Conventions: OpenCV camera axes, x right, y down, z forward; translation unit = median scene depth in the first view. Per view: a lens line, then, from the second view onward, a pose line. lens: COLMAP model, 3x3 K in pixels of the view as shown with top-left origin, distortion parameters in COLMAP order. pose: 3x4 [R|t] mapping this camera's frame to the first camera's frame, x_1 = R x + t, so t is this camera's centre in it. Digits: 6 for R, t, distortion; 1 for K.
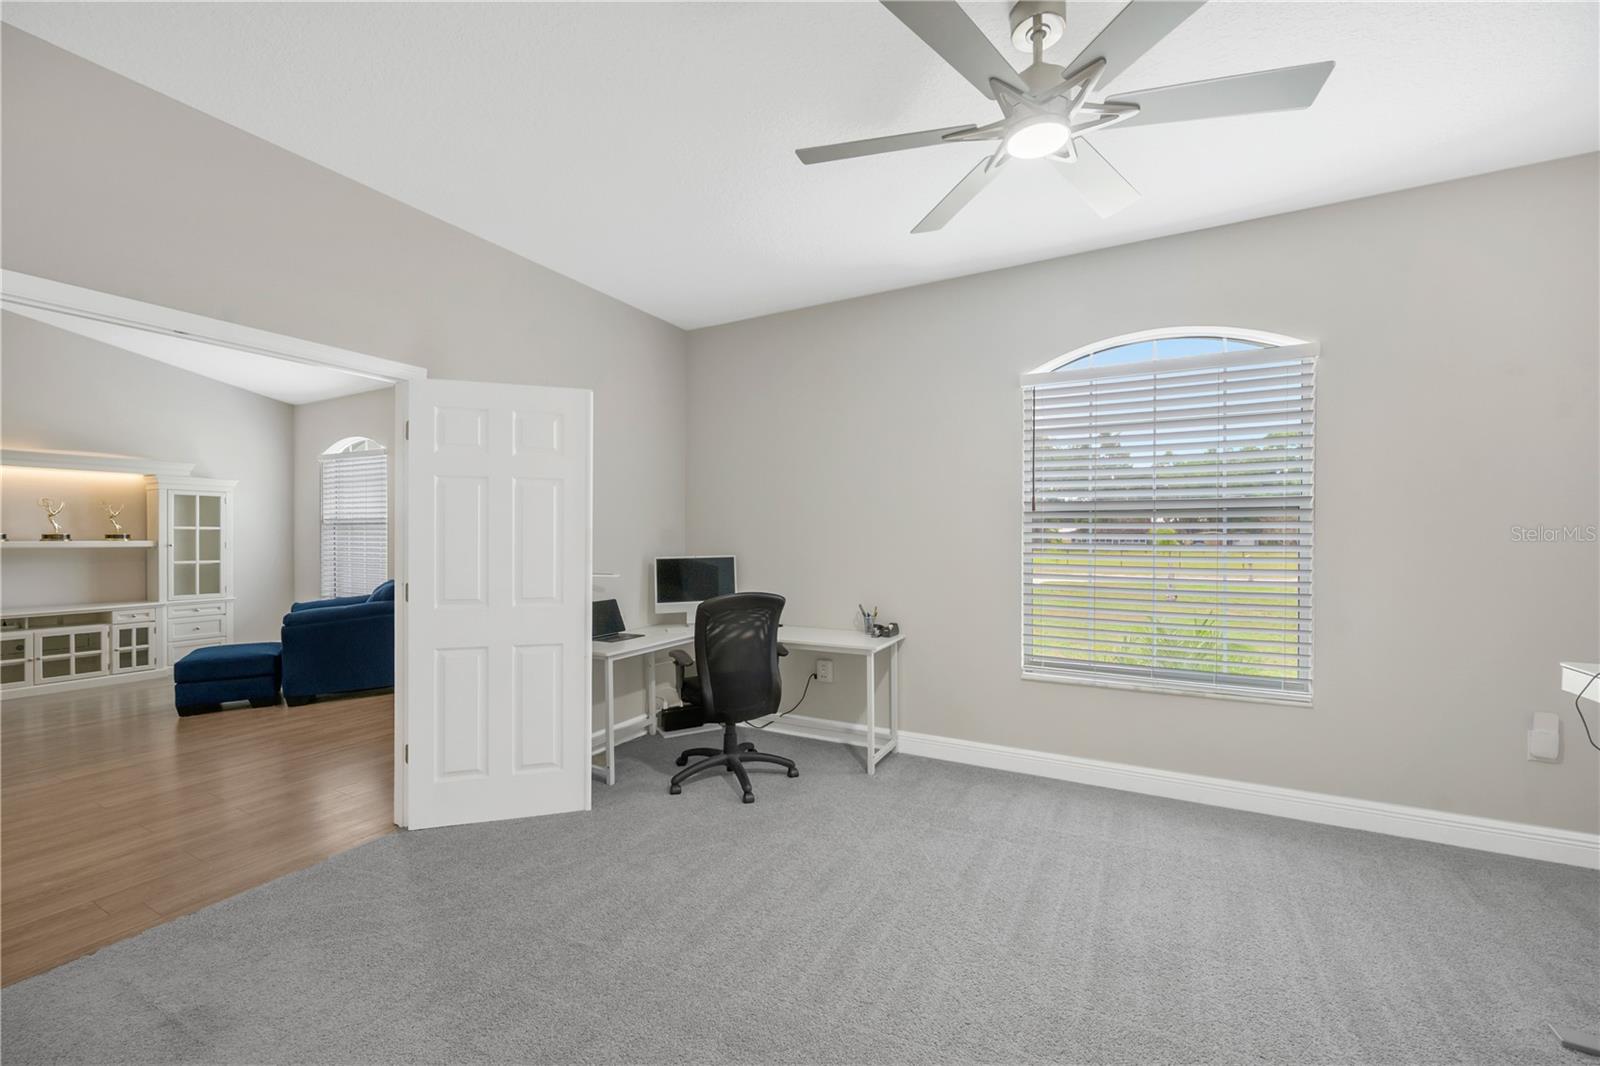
lens RADIAL K [[630.2, 0, 813.7], [0, 630.2, 543.5], [0, 0, 1]] dist [-0.000135, -0.000862]
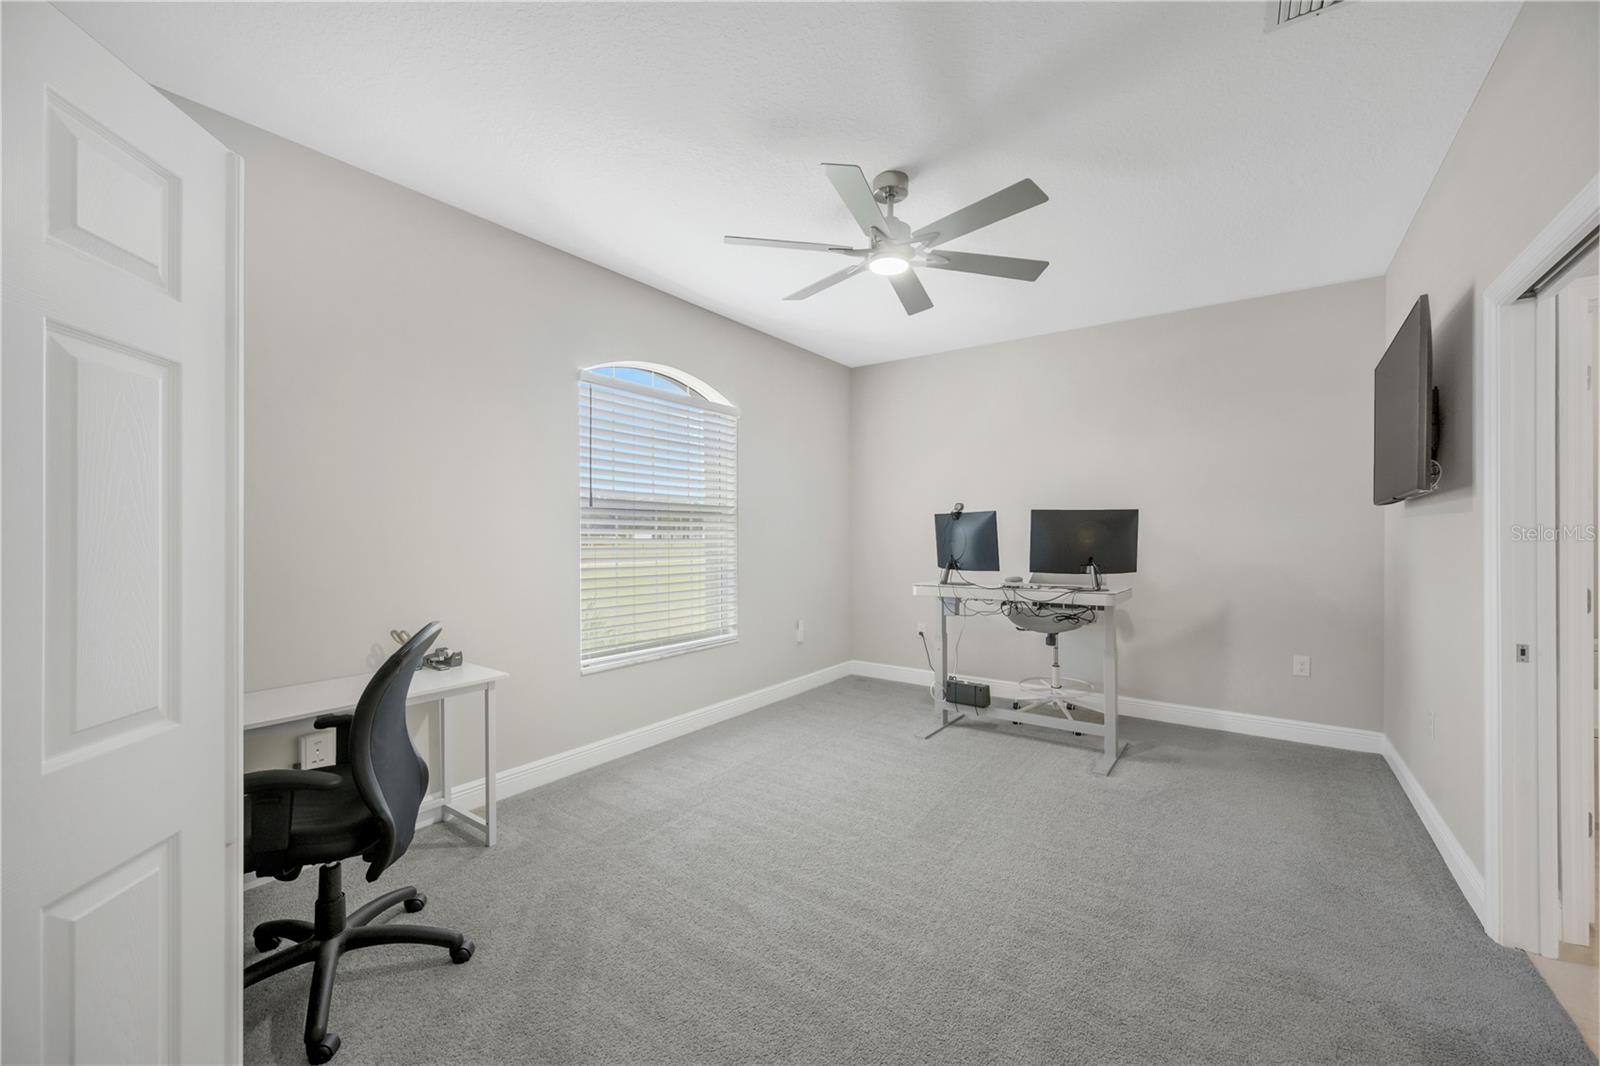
lens RADIAL K [[630.2, 0, 795.1], [0, 630.2, 533.6], [0, 0, 1]] dist [-0.000135, -0.000862]
pose [[0.139358, -0.001226, 0.990241, -0.590749], [0.009330, 0.999956, -0.000075, -0.004864], [-0.990198, 0.009250, 0.139363, 0.514411]]
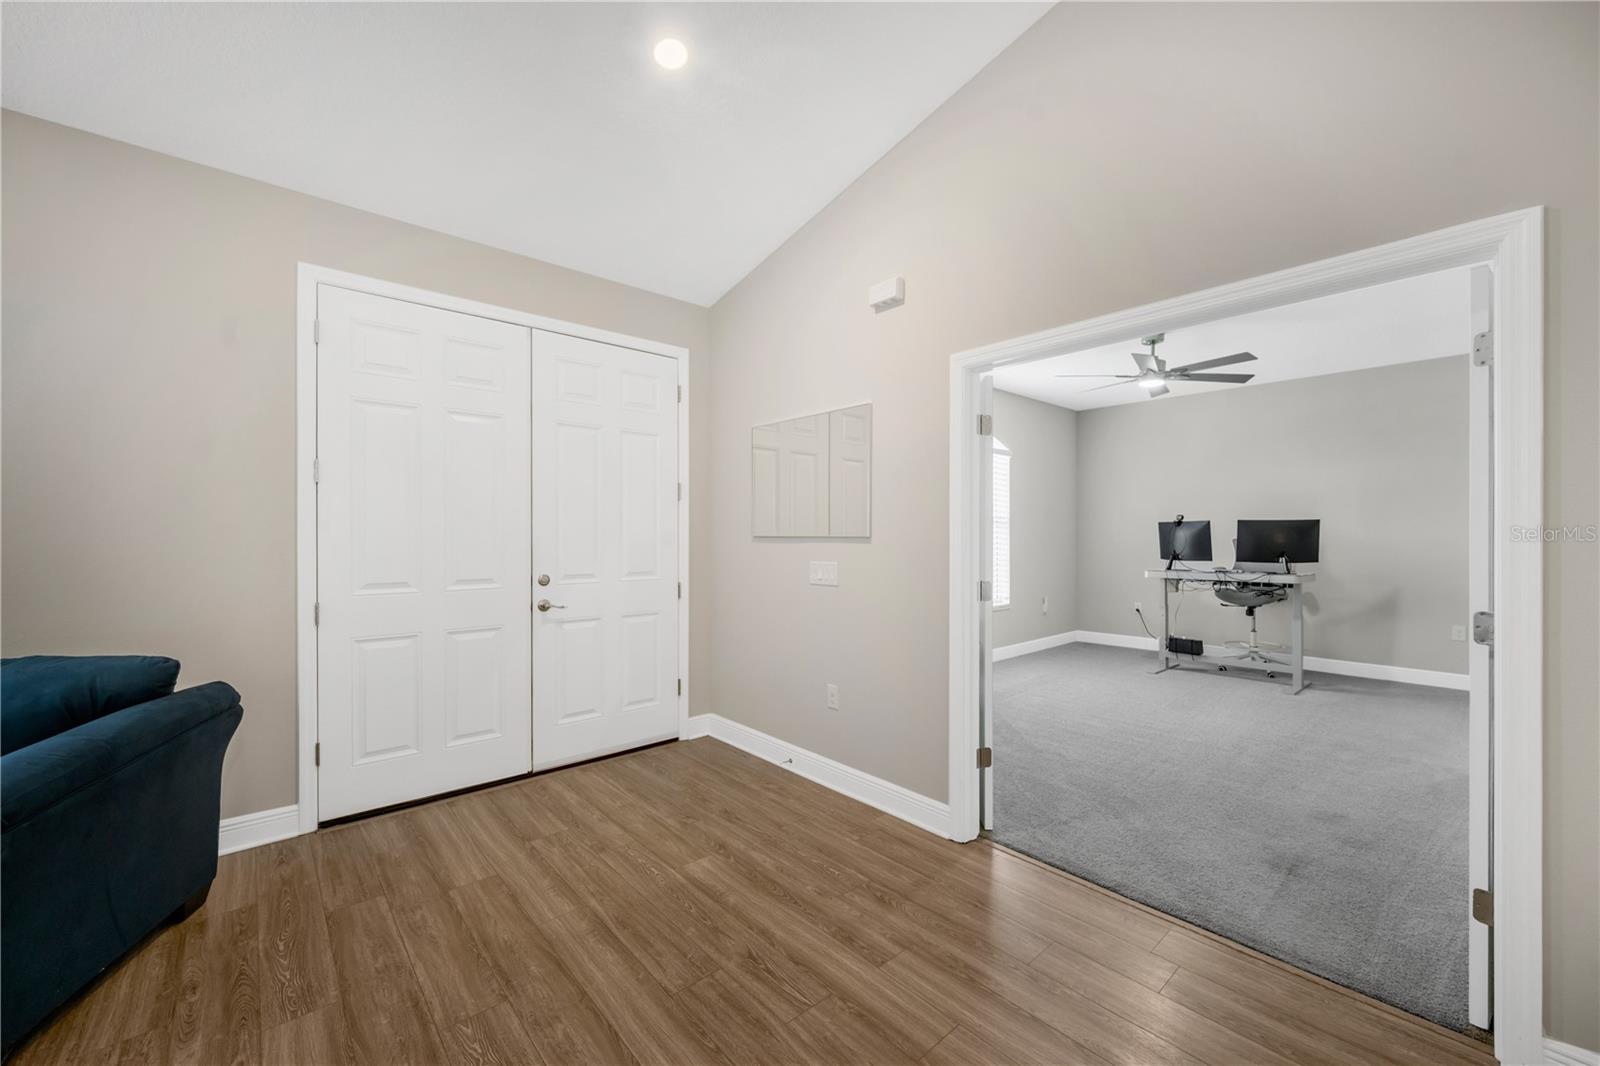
lens RADIAL K [[630.2, 0, 796.6], [0, 630.2, 534.6], [0, 0, 1]] dist [-0.000135, -0.000862]
pose [[0.348819, -0.000008, 0.937190, -1.327170], [0.006673, 0.999975, -0.002475, -0.007265], [-0.937166, 0.007117, 0.348810, 0.745118]]
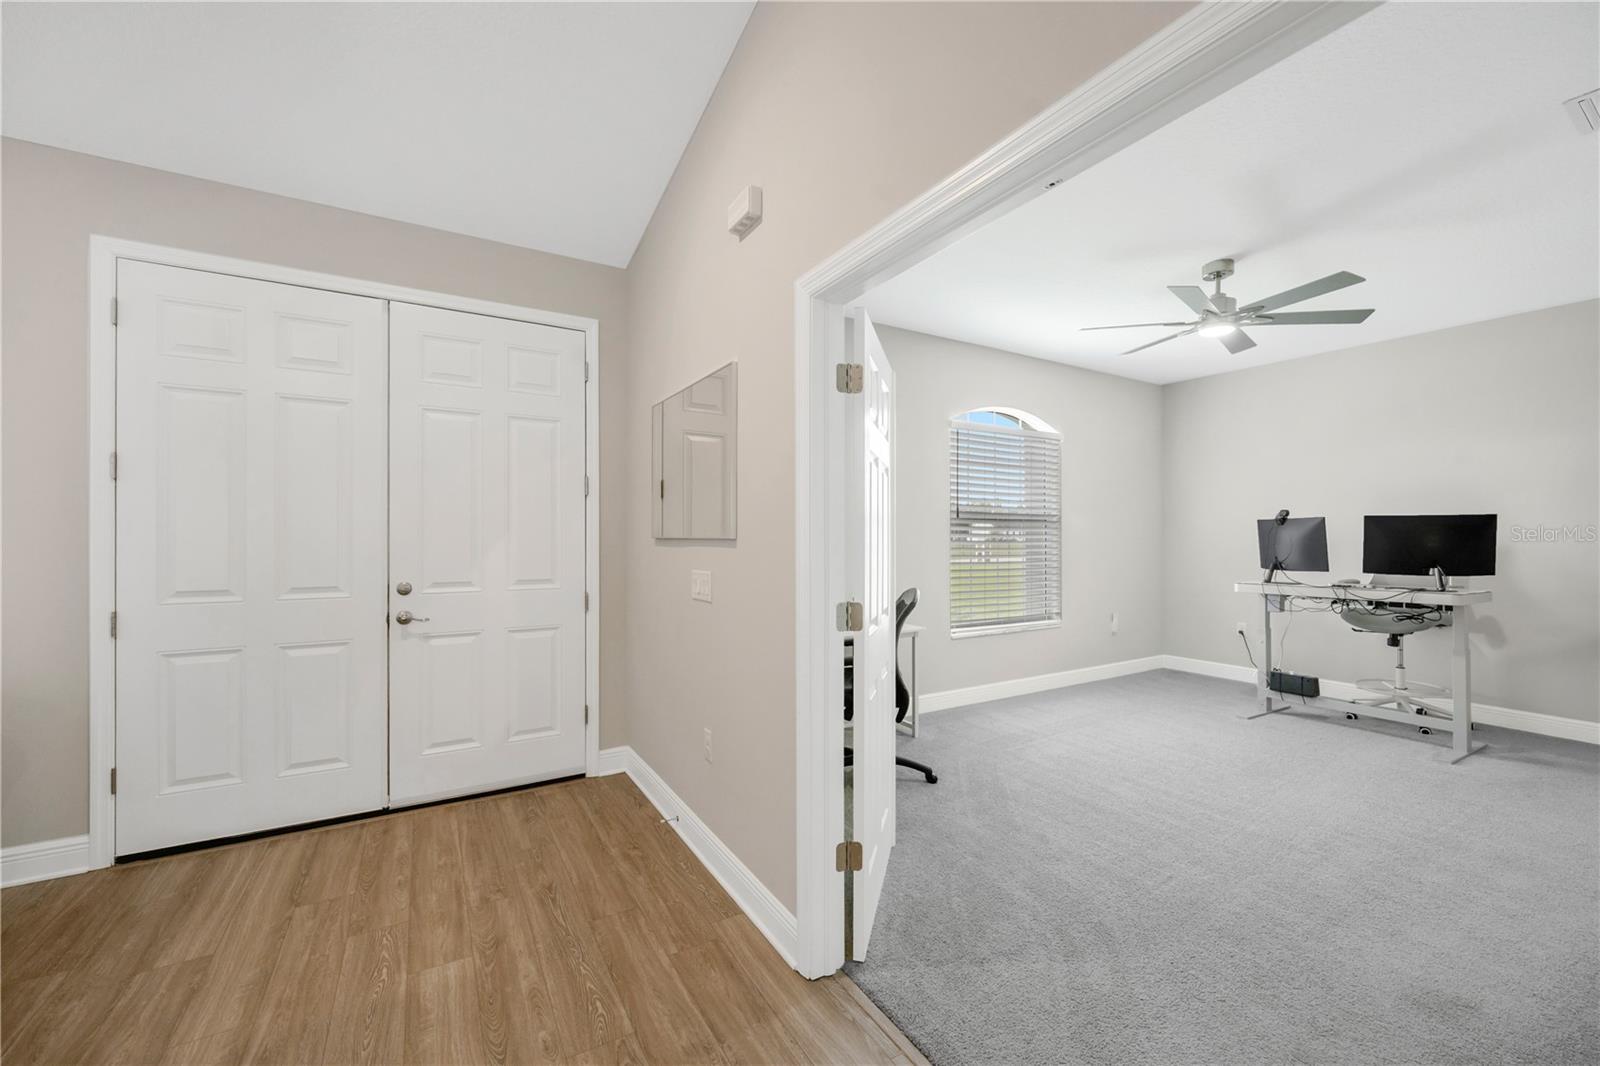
lens RADIAL K [[630.2, 0, 798.1], [0, 630.2, 536.4], [0, 0, 1]] dist [-0.000135, -0.000862]
pose [[0.520242, 0.001378, 0.854018, -0.998479], [0.006892, 0.999959, -0.005812, -0.003914], [-0.853991, 0.008909, 0.520212, 0.554151]]
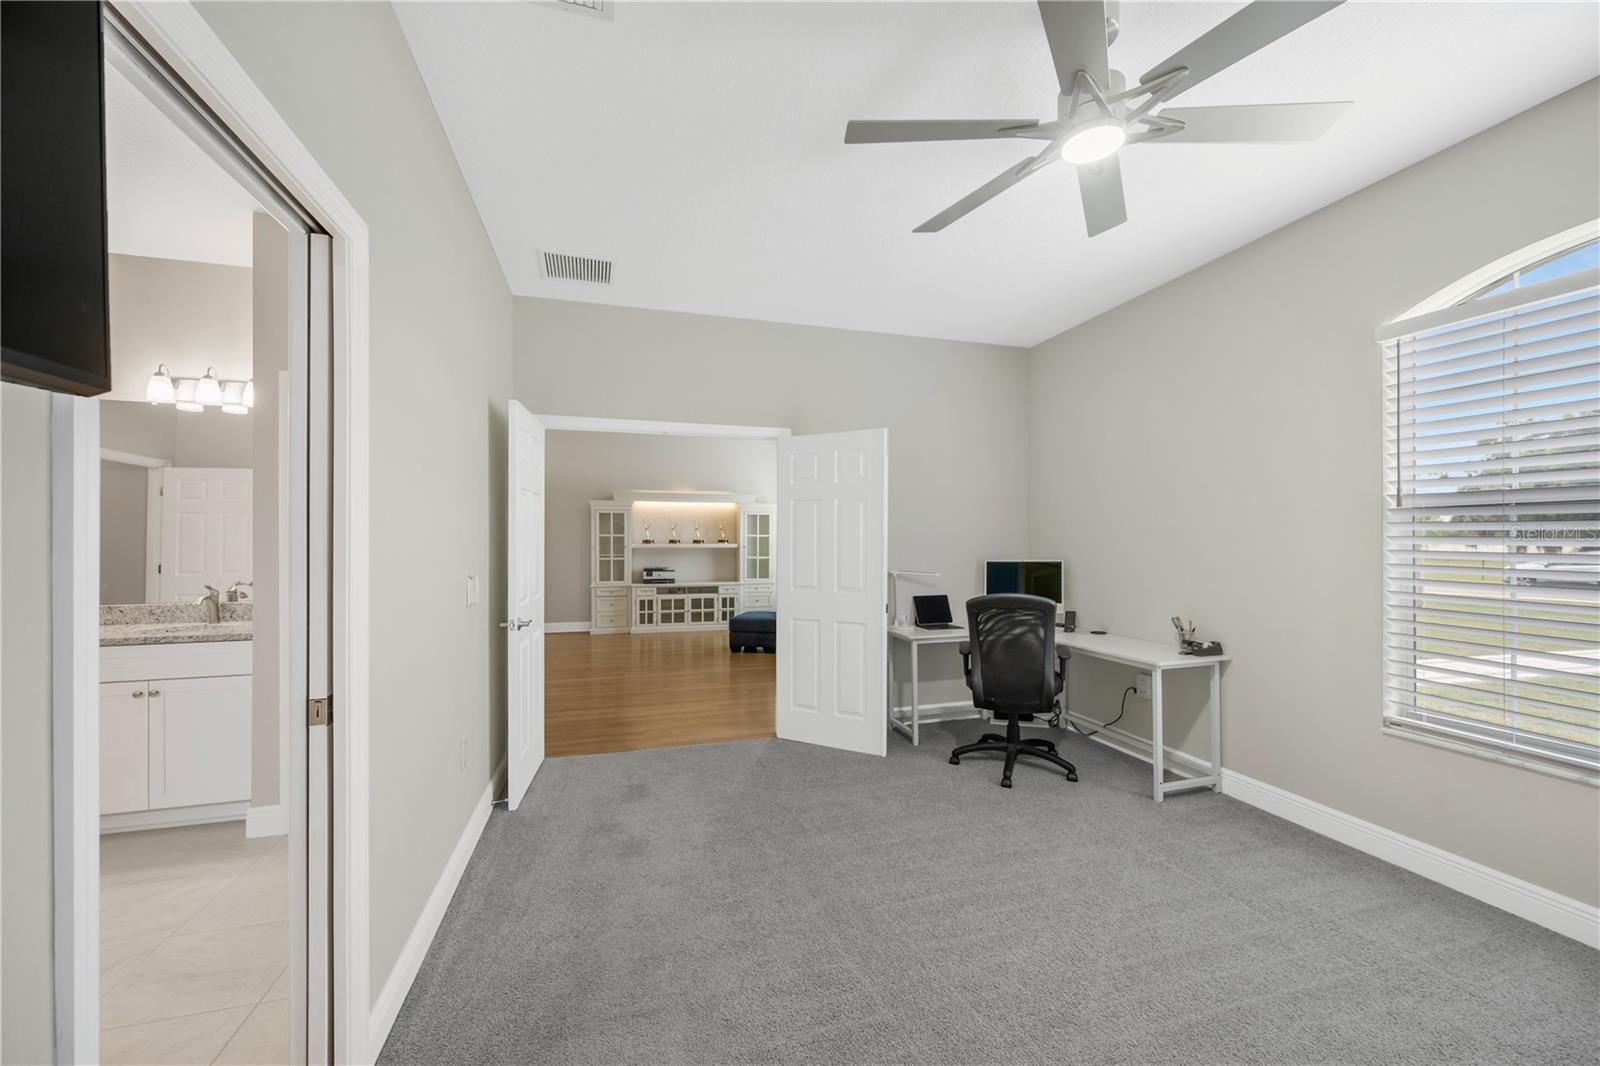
lens RADIAL K [[630.2, 0, 809.8], [0, 630.2, 542.0], [0, 0, 1]] dist [-0.000135, -0.000862]
pose [[0.704367, -0.000034, -0.709836, 0.373020], [-0.004302, 0.999981, -0.004317, -0.004326], [0.709823, 0.006094, 0.704354, -0.005898]]
